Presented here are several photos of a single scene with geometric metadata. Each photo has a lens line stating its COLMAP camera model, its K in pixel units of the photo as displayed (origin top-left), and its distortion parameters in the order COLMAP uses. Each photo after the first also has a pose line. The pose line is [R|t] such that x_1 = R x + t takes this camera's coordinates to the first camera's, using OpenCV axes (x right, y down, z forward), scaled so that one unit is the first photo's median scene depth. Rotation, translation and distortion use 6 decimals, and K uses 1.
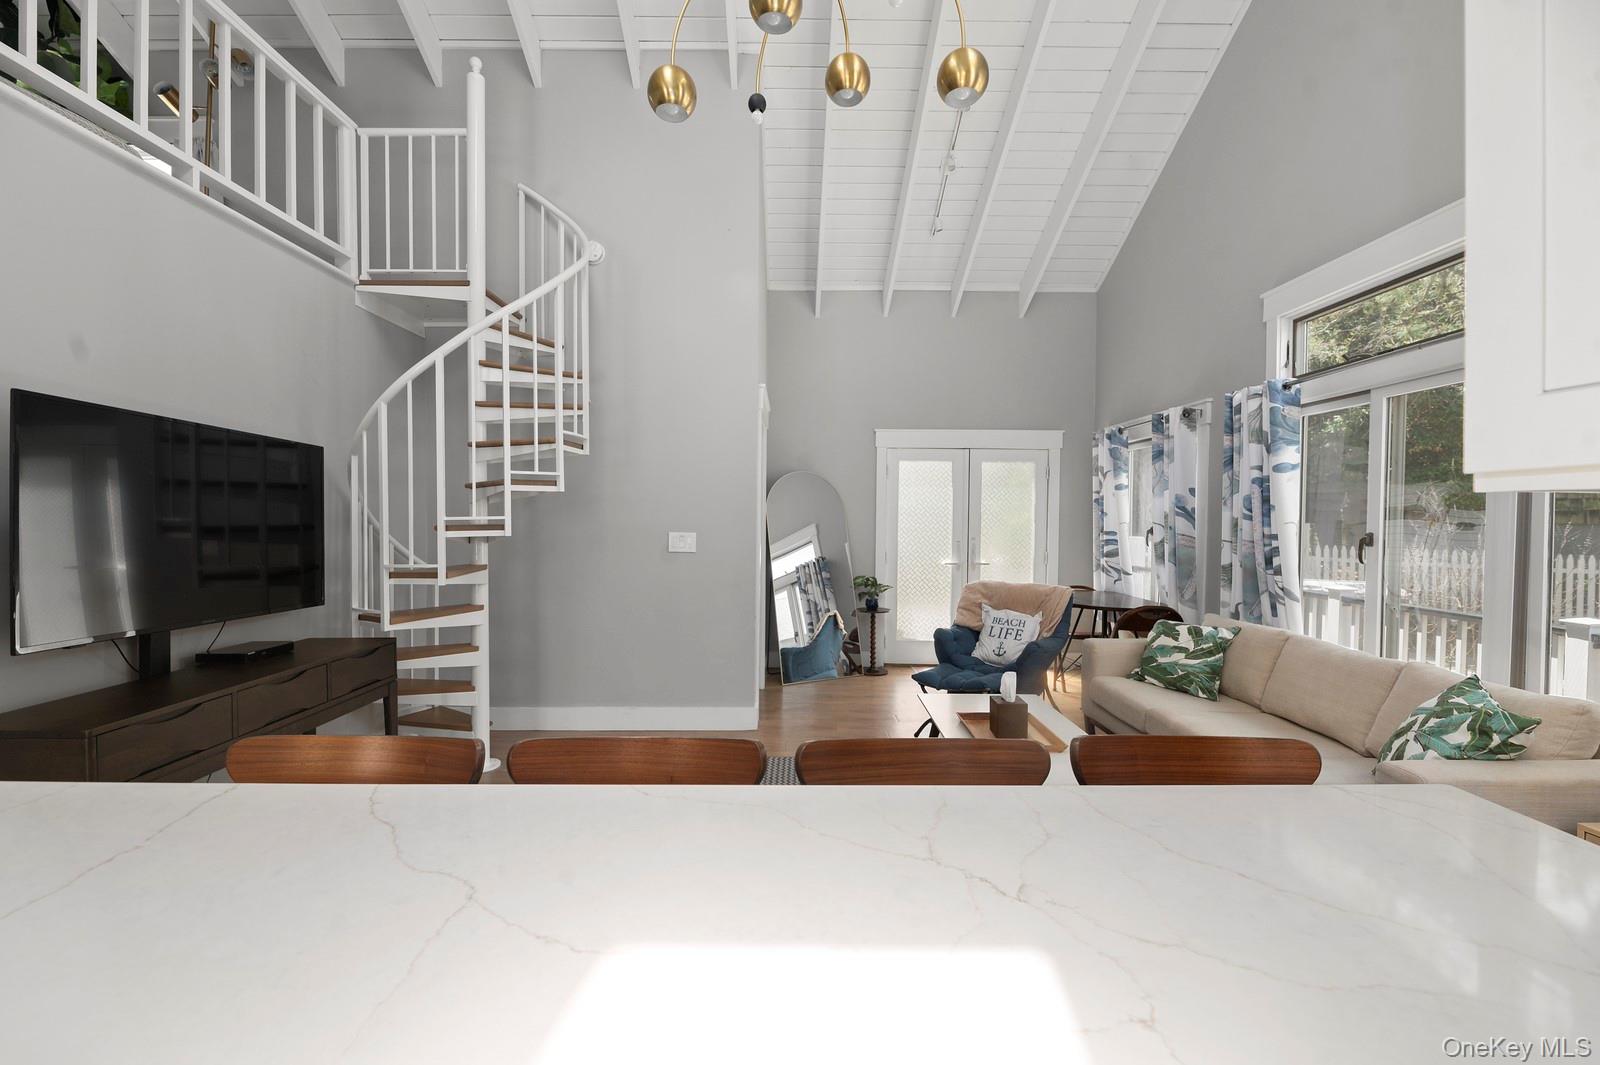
lens RADIAL K [[660.1, 0, 802.1], [0, 660.1, 531.5], [0, 0, 1]] dist [-0.001178, -0.000111]
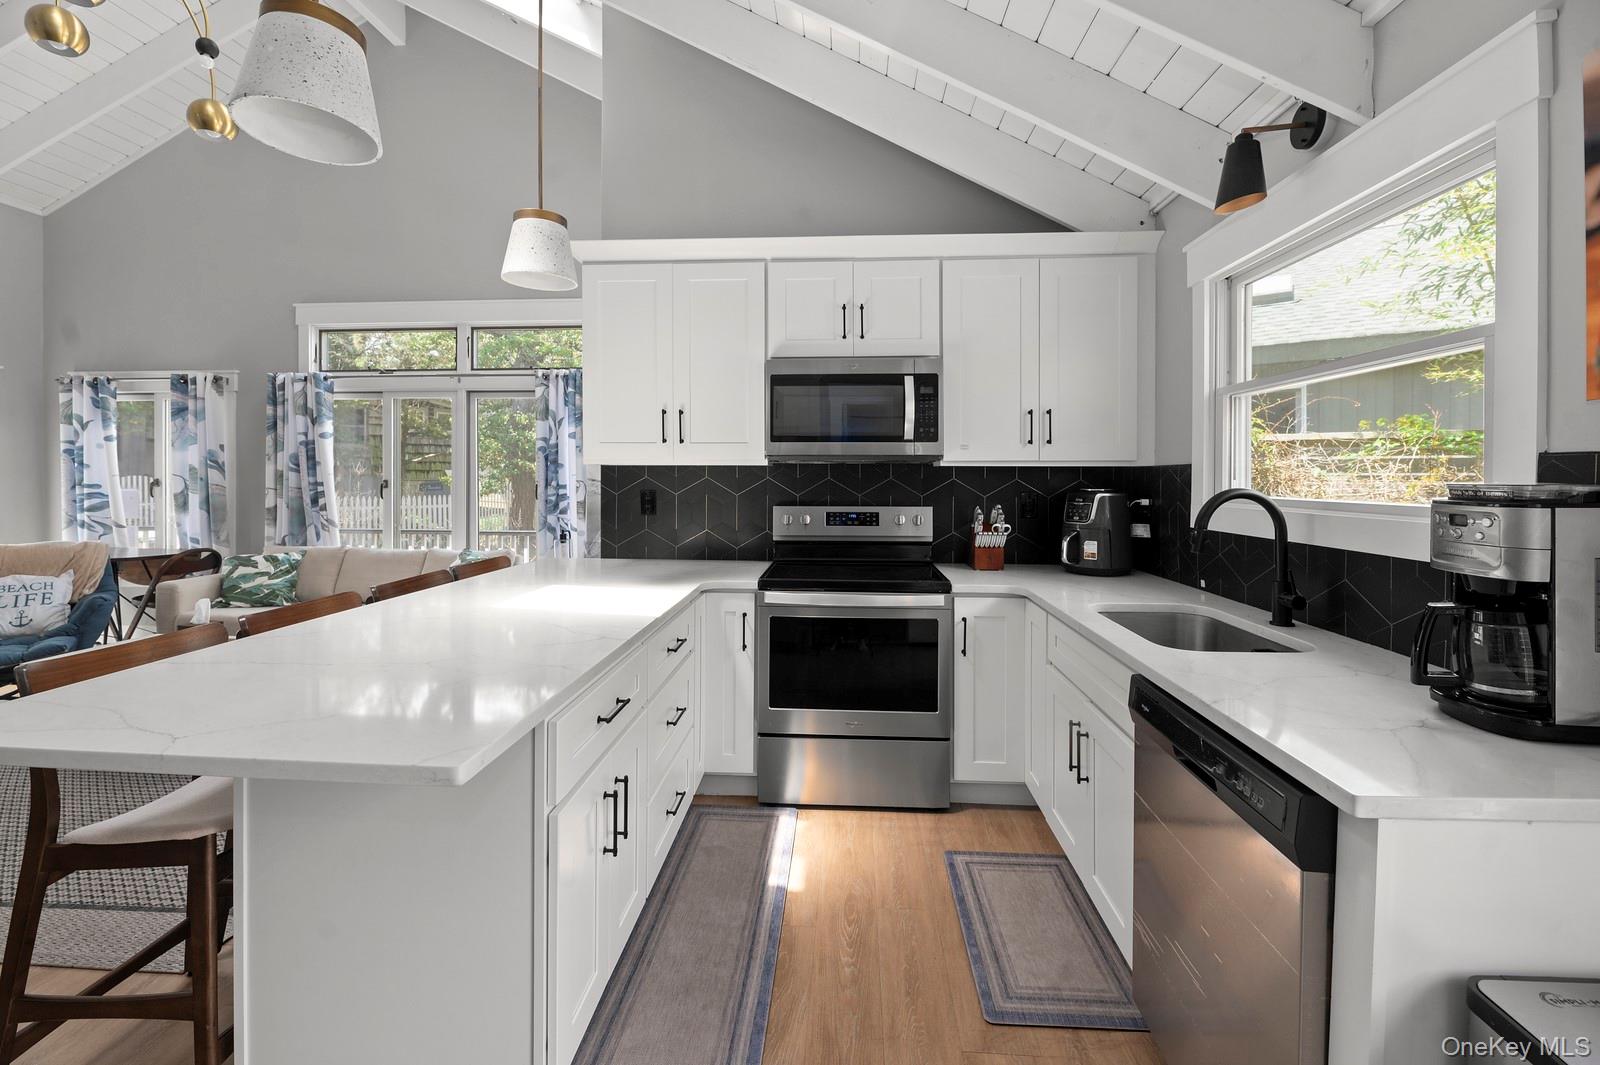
lens RADIAL K [[660.1, 0, 810.7], [0, 660.1, 477.3], [0, 0, 1]] dist [-0.001178, -0.000111]
pose [[0.063081, -0.008726, 0.997970, -0.592522], [0.019239, 0.999787, 0.007526, 0.003652], [-0.997823, 0.018725, 0.063236, -0.128363]]
